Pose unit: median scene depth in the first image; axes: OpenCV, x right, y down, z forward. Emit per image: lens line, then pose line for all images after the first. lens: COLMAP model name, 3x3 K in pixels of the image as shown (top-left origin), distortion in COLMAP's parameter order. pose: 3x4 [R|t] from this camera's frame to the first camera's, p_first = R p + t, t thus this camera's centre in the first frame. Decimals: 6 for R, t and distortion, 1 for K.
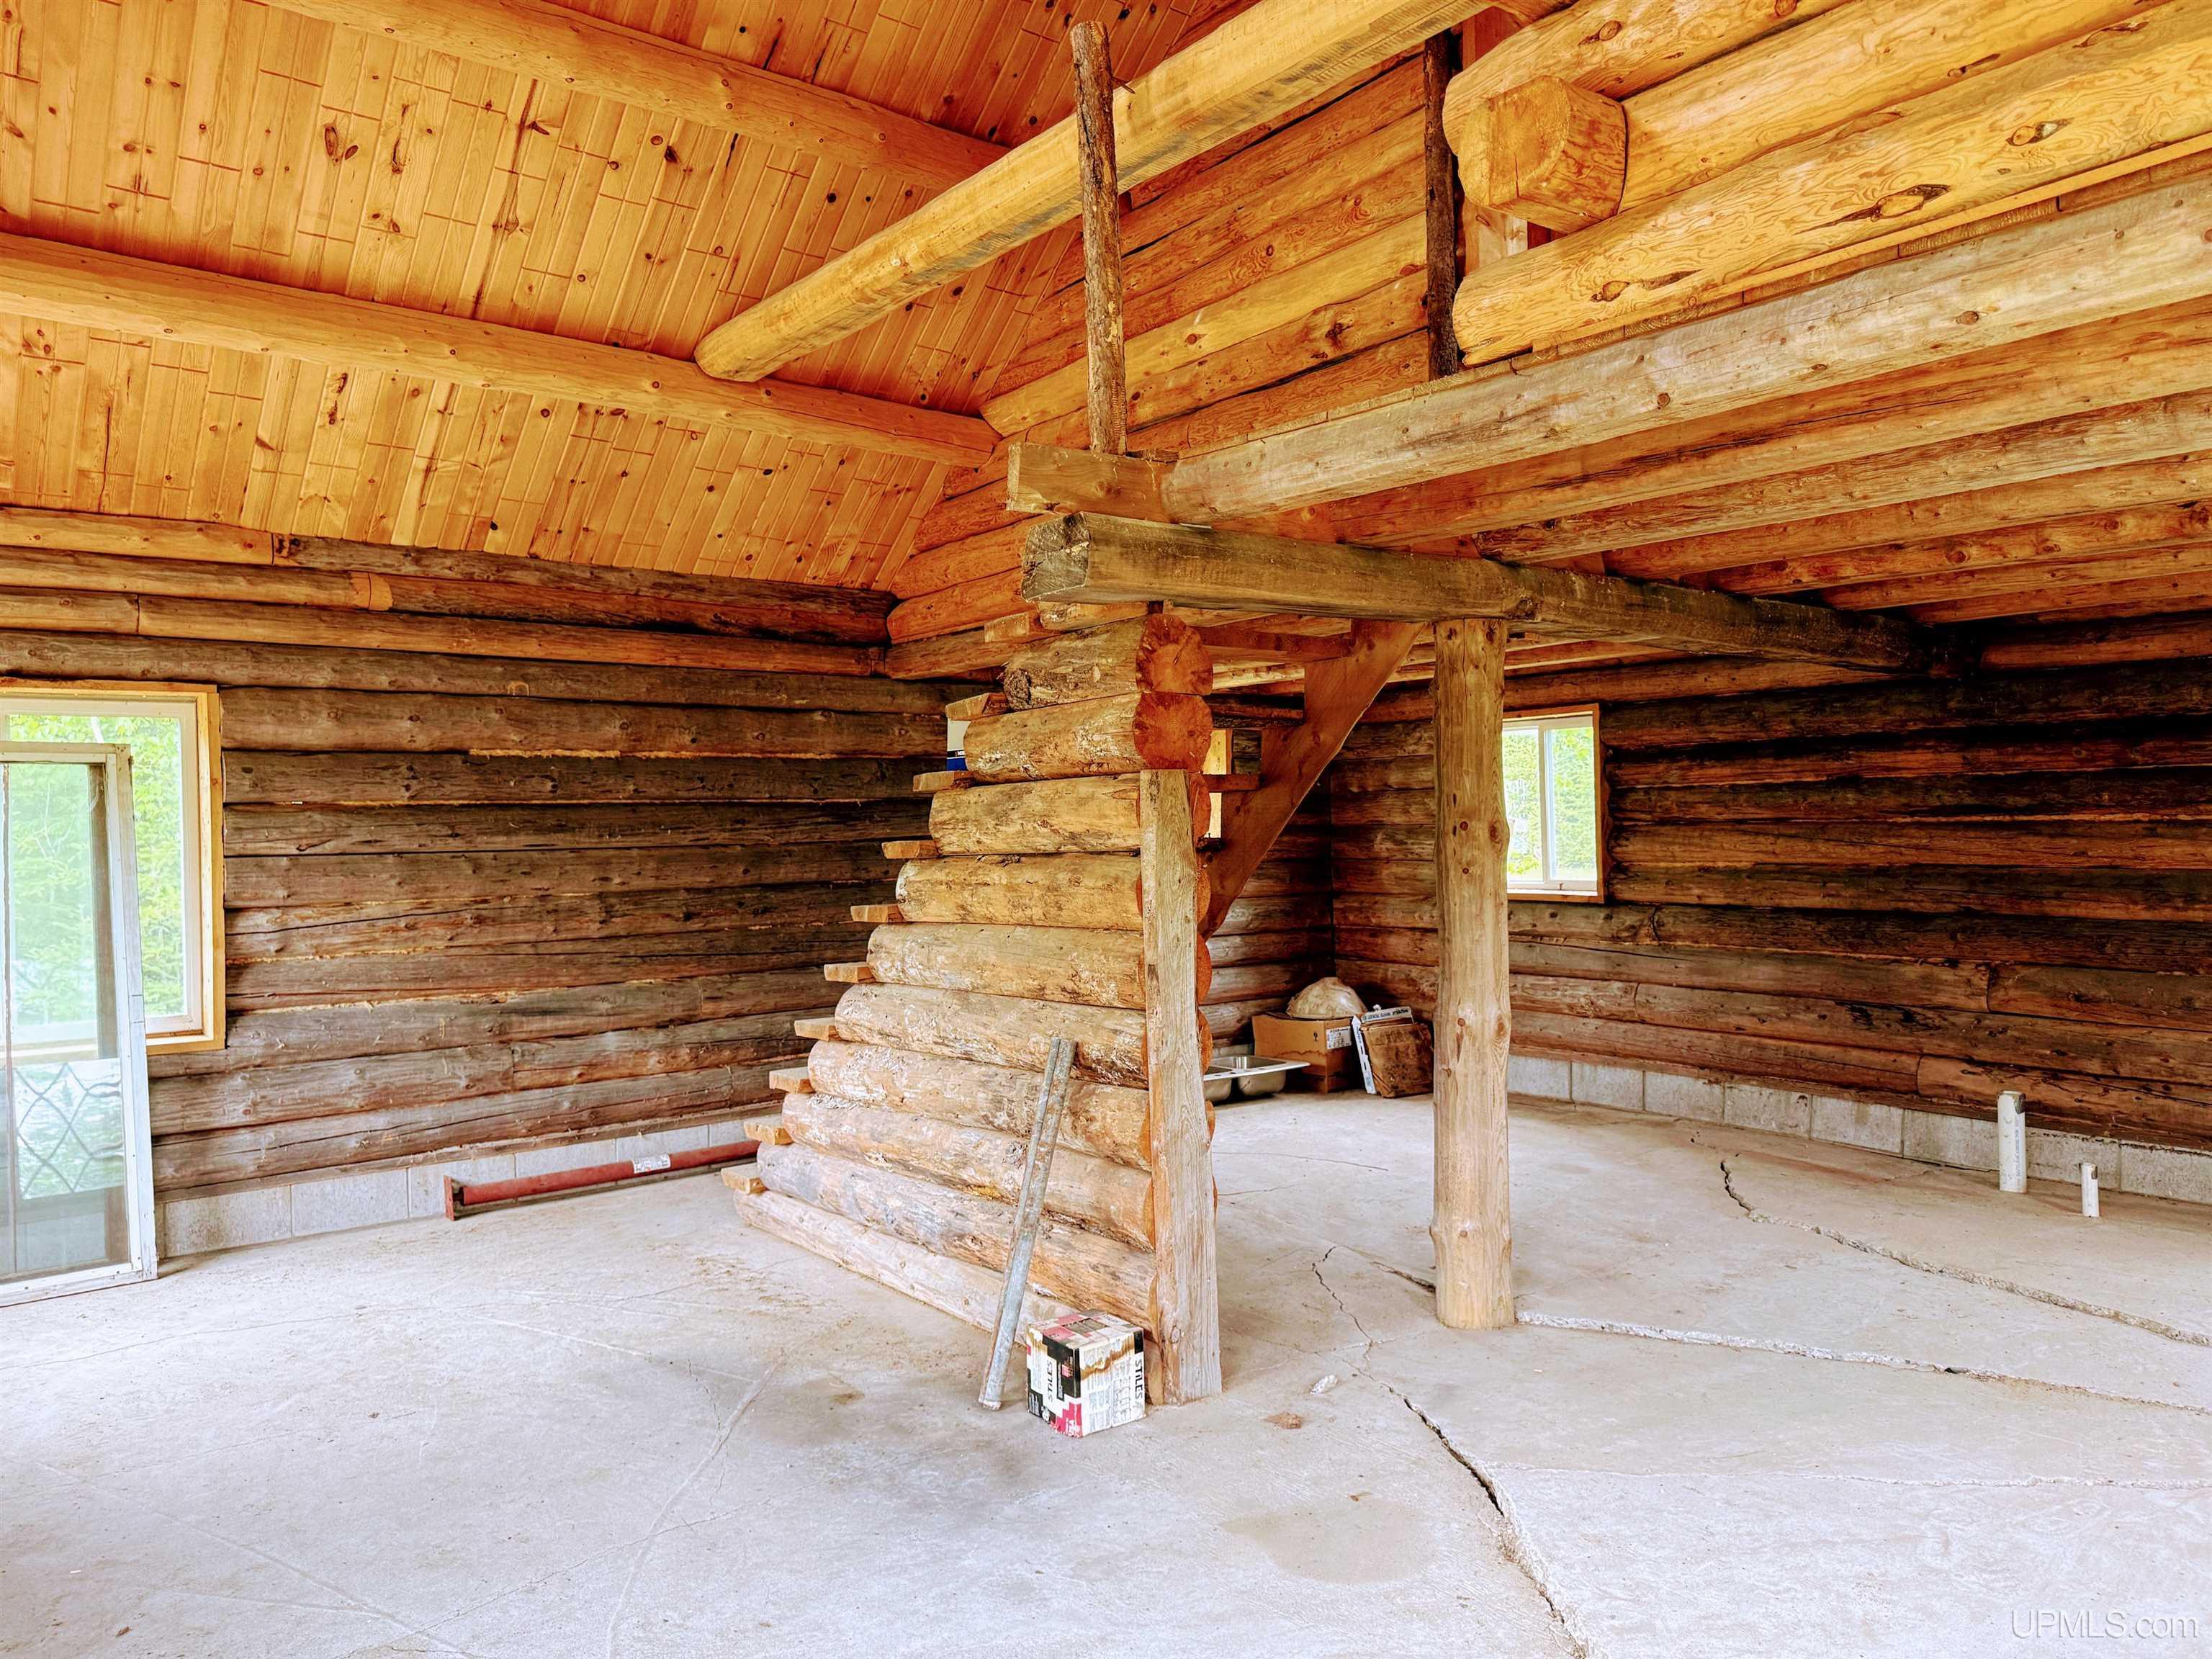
lens RADIAL K [[1558.7, 0, 1110.0], [0, 1558.7, 831.6], [0, 0, 1]] dist [0.046266, -0.061207]
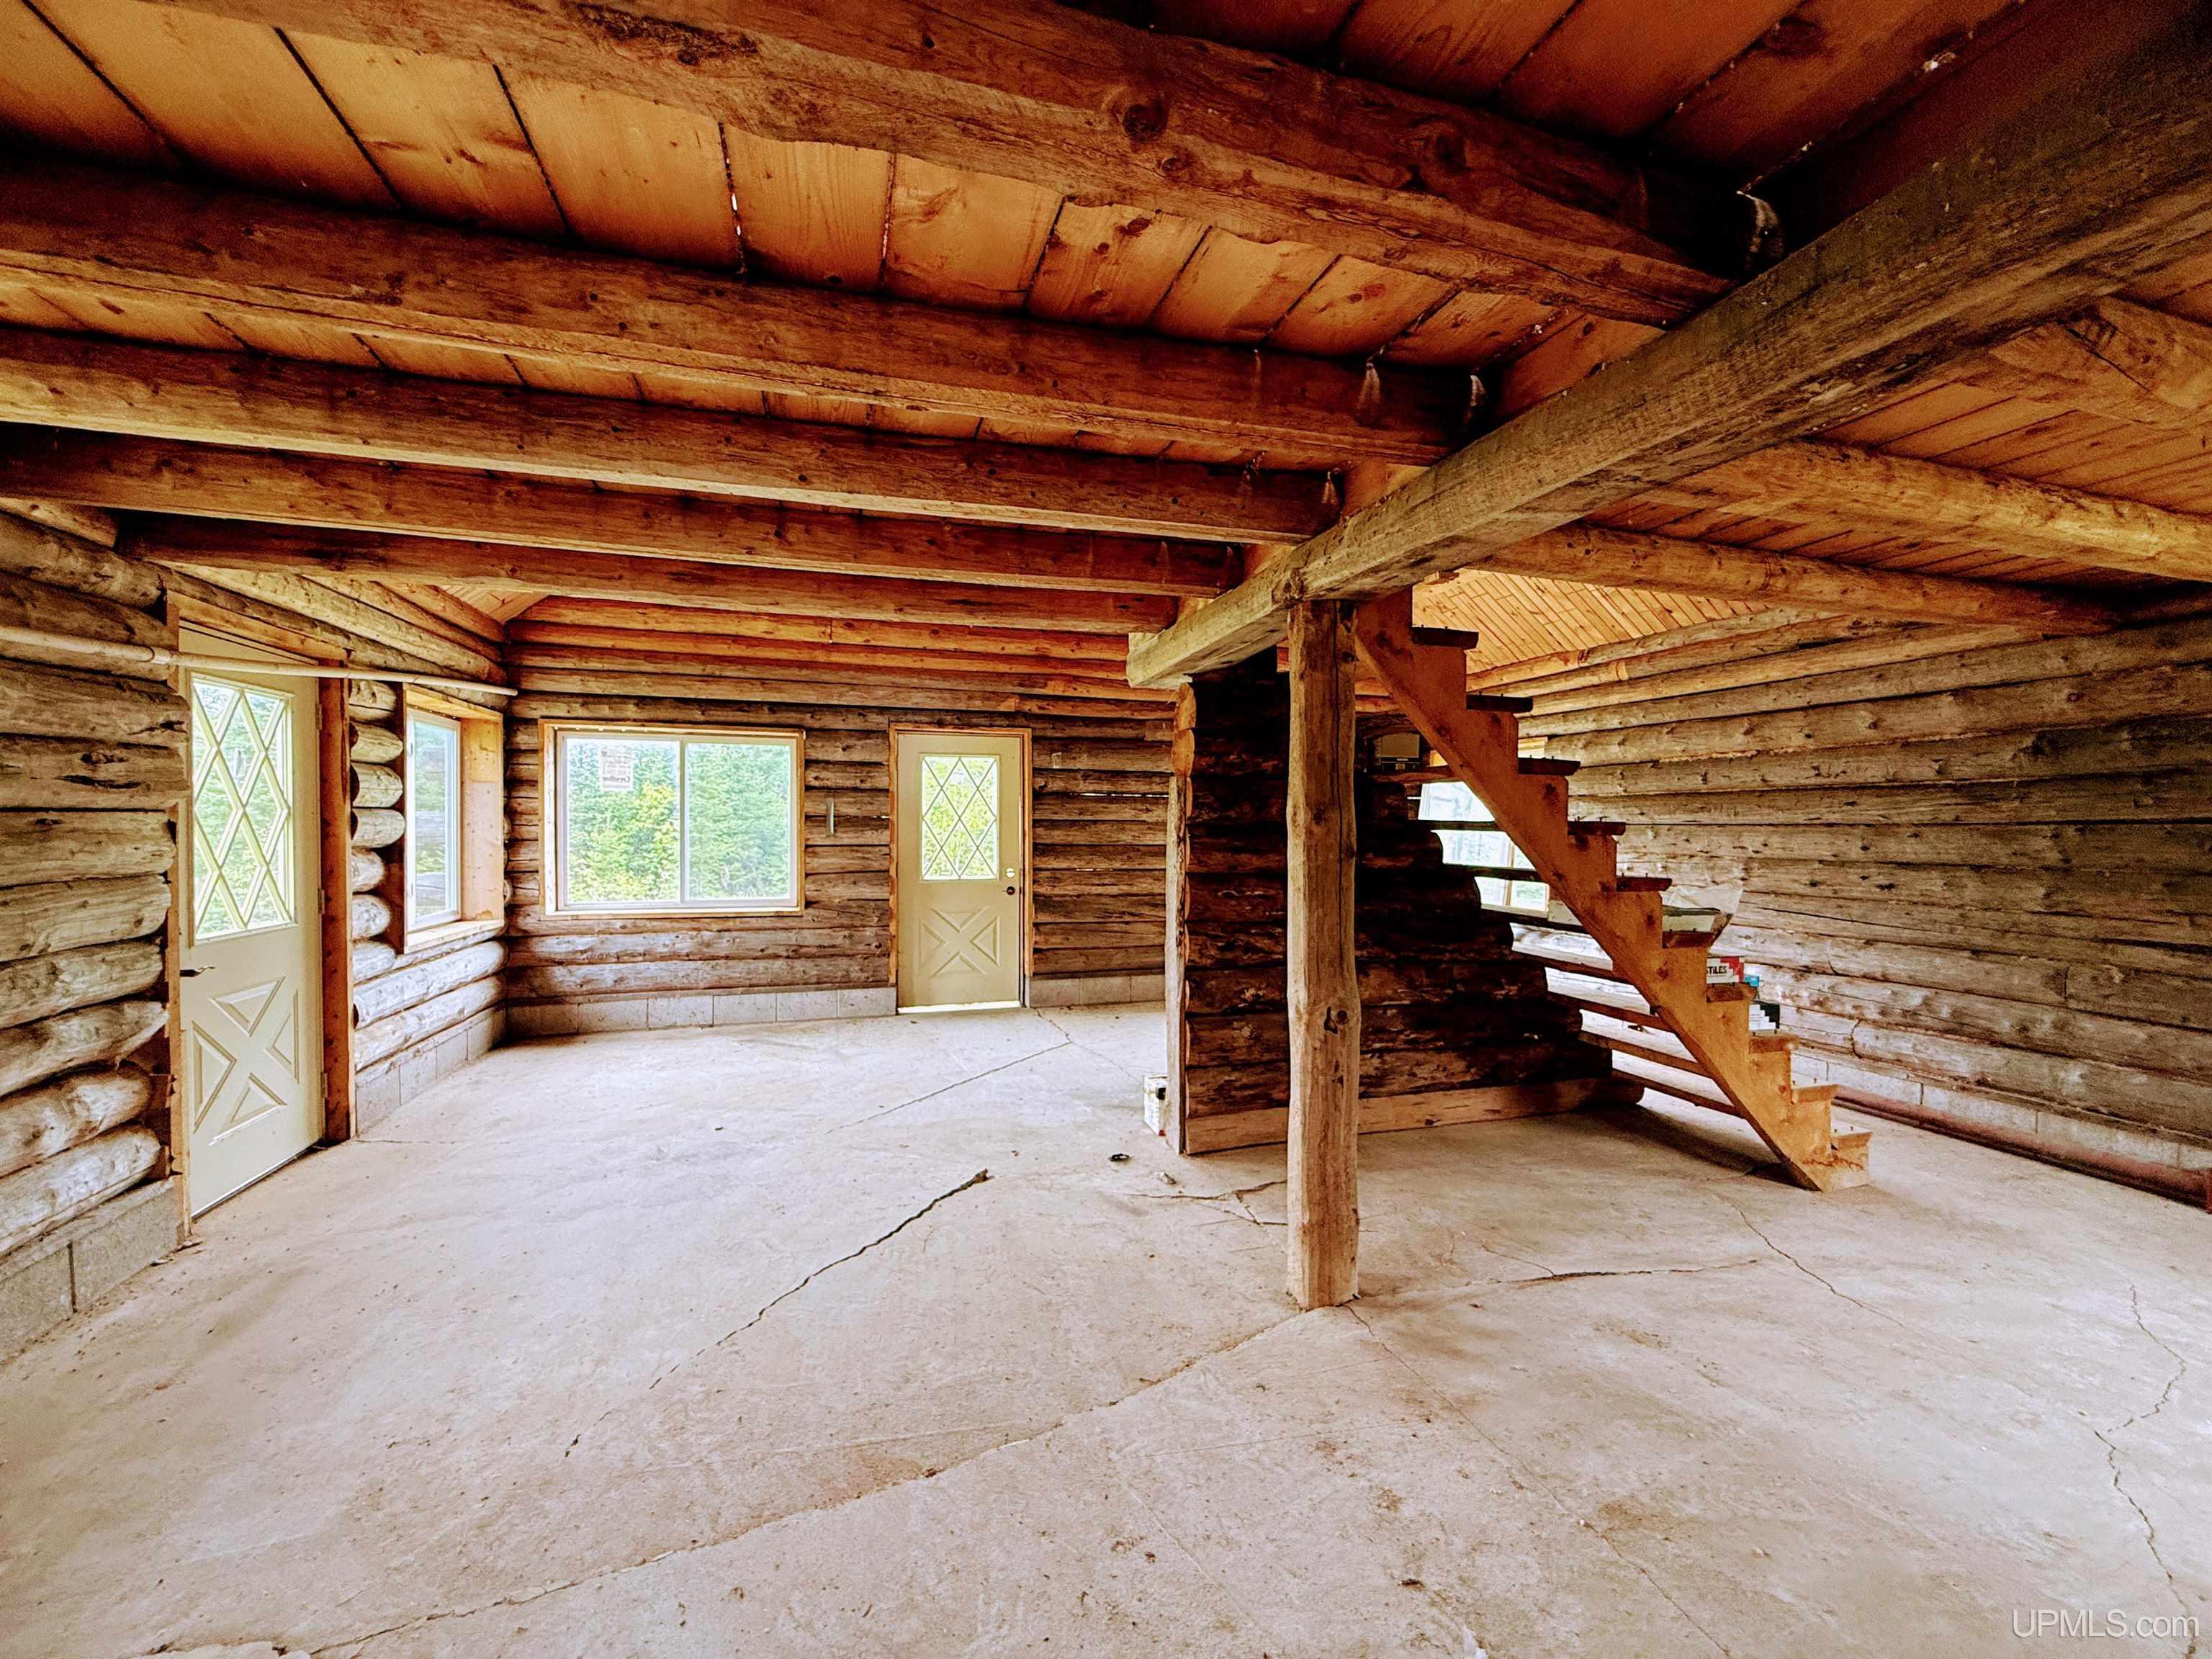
lens RADIAL K [[878.8, 0, 1100.1], [0, 878.8, 828.3], [0, 0, 1]] dist [-0.001117, 0.000326]
pose [[-0.361371, 0.020205, -0.932203, 0.722734], [0.000605, 0.999770, 0.021435, -0.003075], [0.932422, 0.007182, -0.361300, 0.951193]]
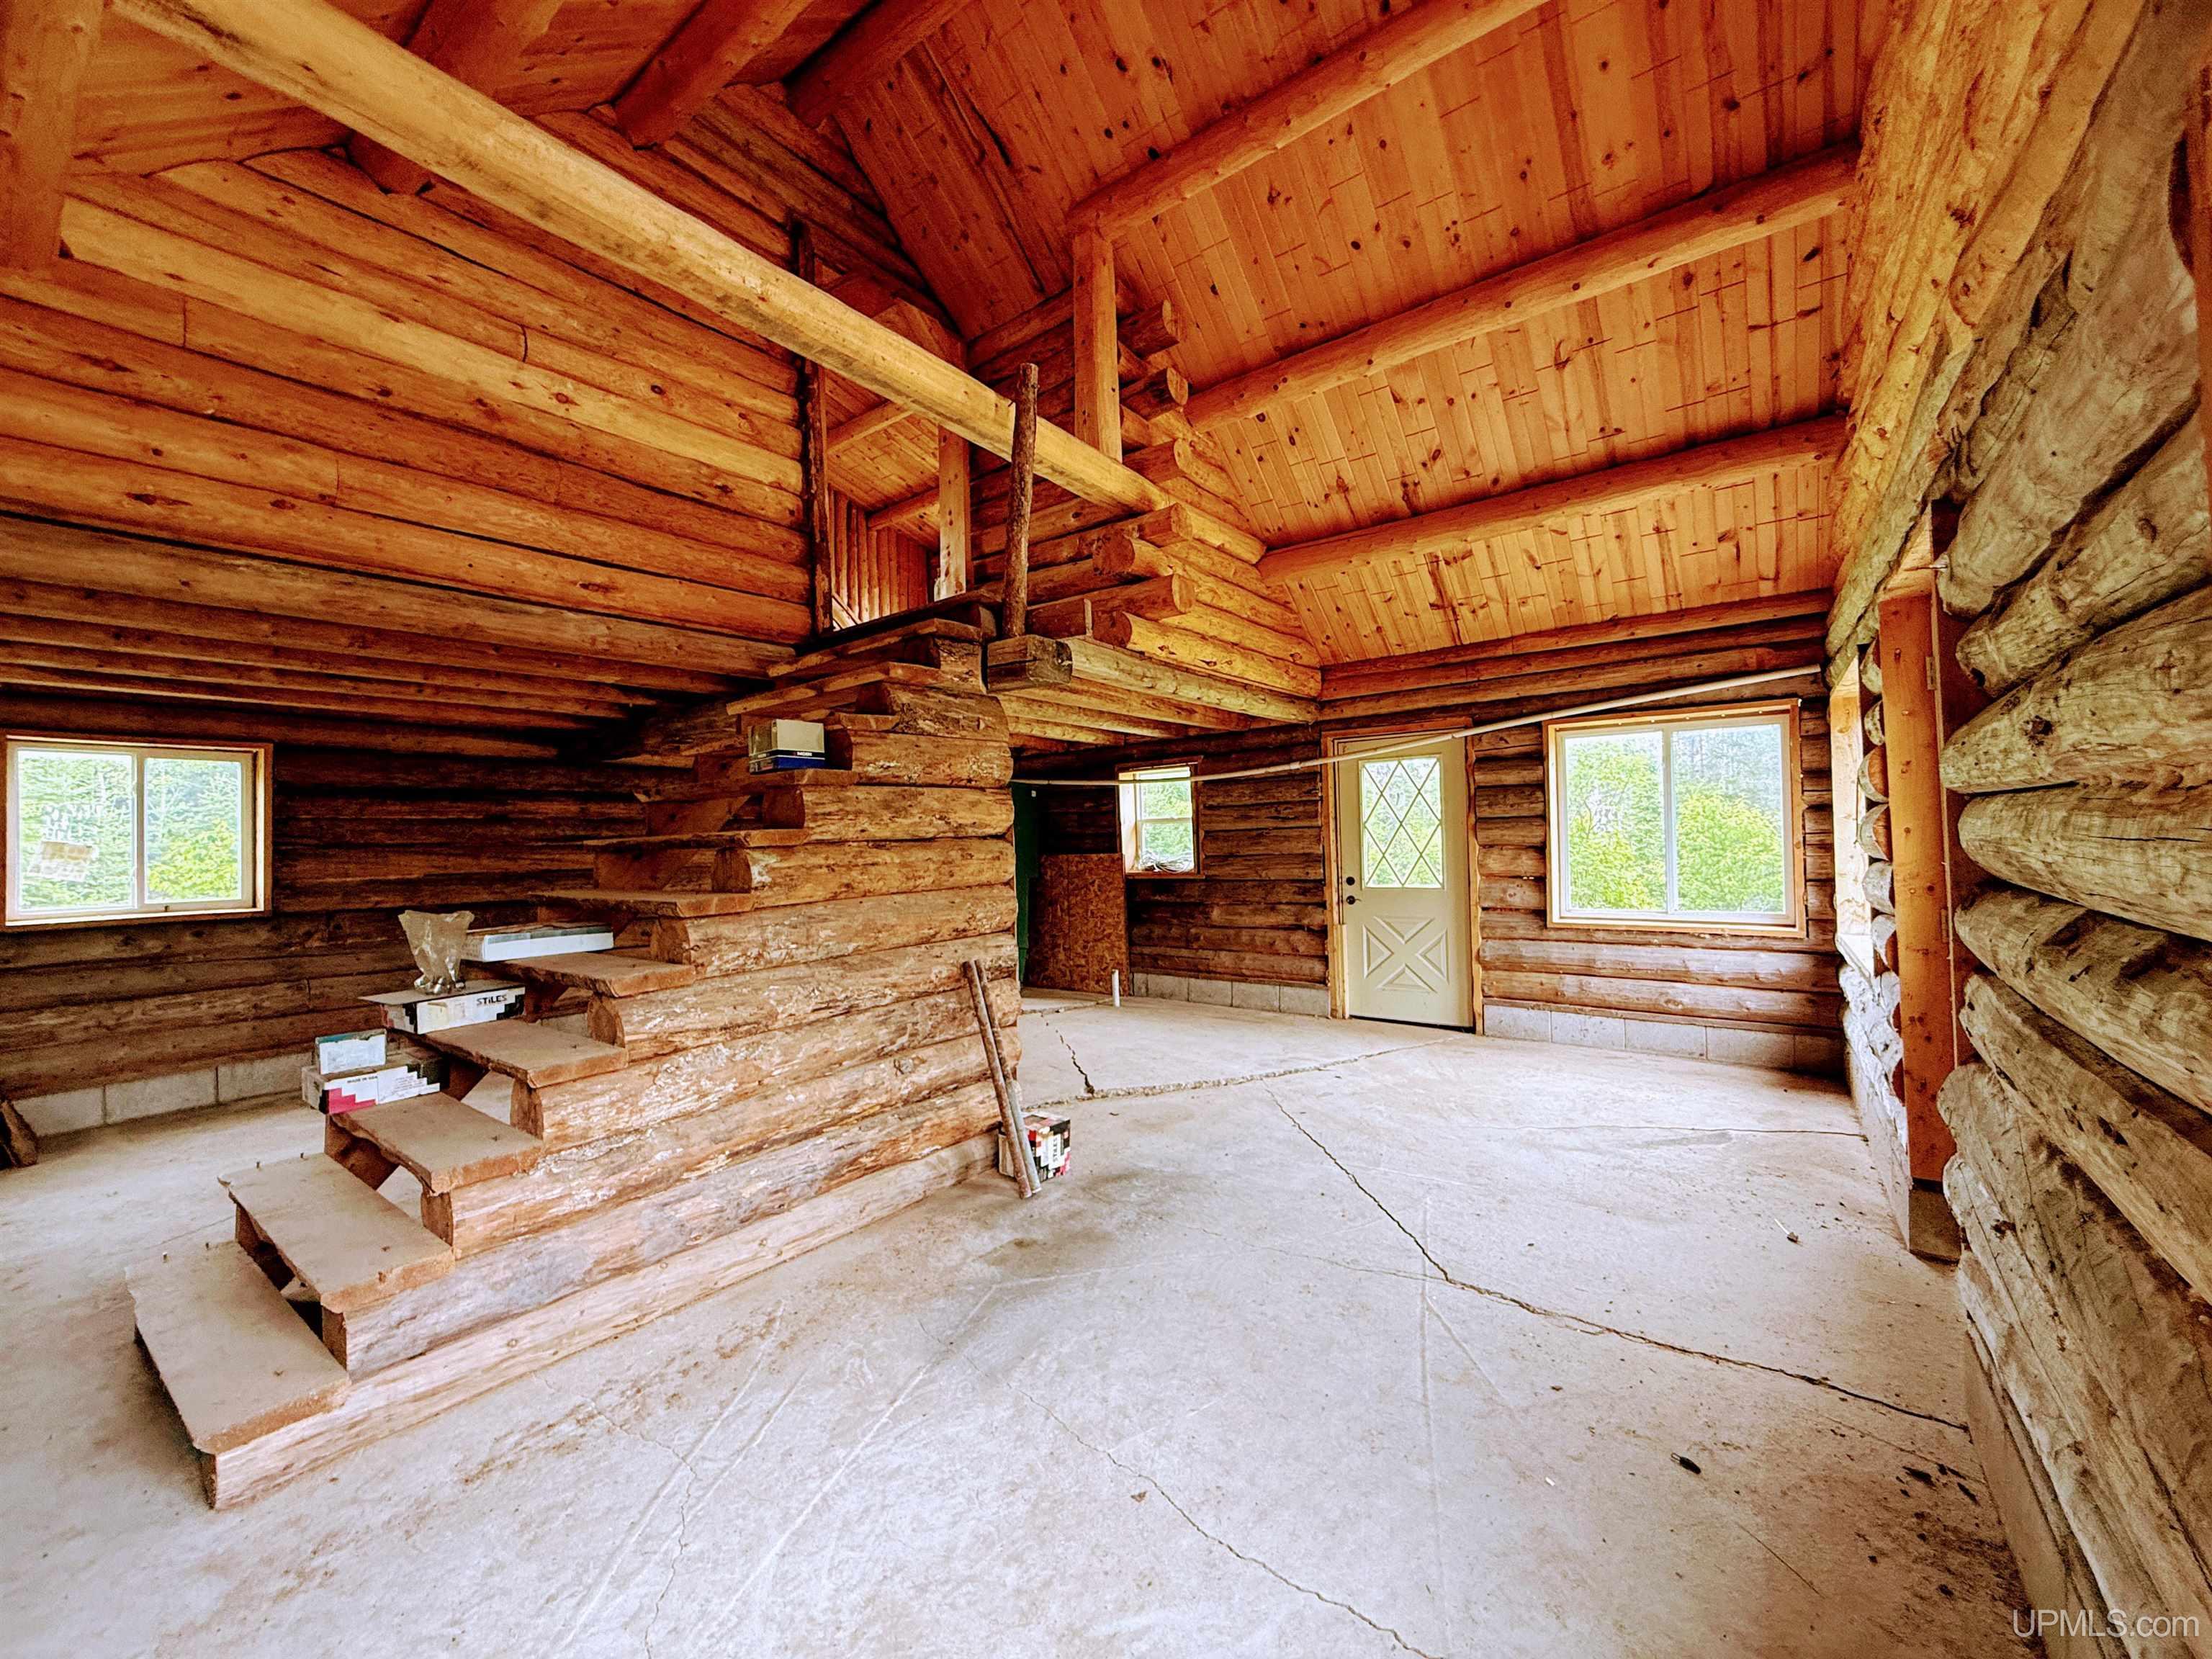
lens RADIAL K [[878.8, 0, 1100.1], [0, 878.8, 828.3], [0, 0, 1]] dist [-0.001117, 0.000326]
pose [[-0.259516, 0.036023, 0.965067, -0.697193], [0.029464, 0.999134, -0.029371, 0.026575], [-0.965289, 0.020813, -0.260352, 0.858574]]
